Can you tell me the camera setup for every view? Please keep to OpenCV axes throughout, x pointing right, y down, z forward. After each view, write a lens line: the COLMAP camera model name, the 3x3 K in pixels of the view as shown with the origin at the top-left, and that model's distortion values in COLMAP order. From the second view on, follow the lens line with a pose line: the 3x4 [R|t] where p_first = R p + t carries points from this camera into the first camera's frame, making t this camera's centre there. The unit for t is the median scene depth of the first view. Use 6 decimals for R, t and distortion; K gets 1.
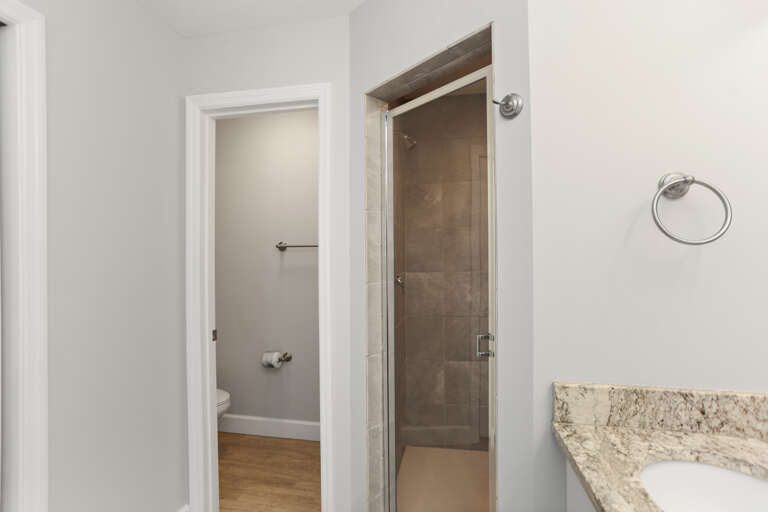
lens RADIAL K [[372.4, 0, 387.2], [0, 372.4, 239.4], [0, 0, 1]] dist [-0.053067, 0.027626]
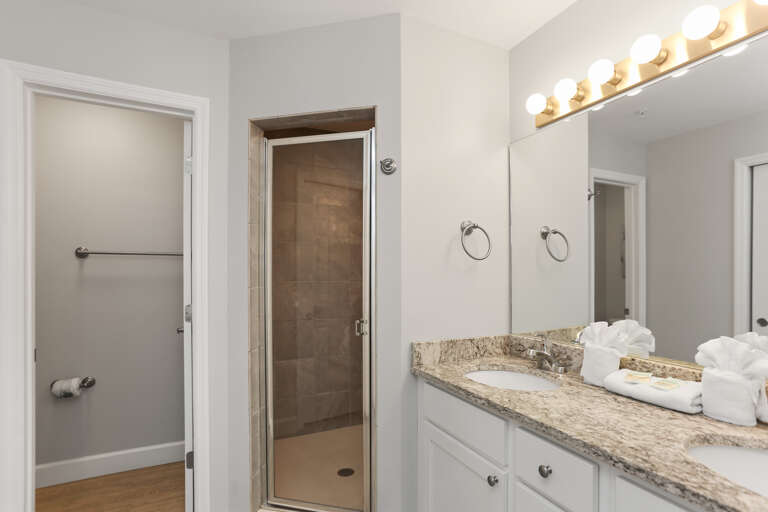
lens RADIAL K [[389.6, 0, 380.6], [0, 389.6, 246.0], [0, 0, 1]] dist [-0.058804, 0.039478]
pose [[0.804564, 0.049816, 0.591772, -0.717612], [-0.035169, 0.998723, -0.036259, 0.030777], [-0.592823, 0.008361, 0.805289, -0.315566]]
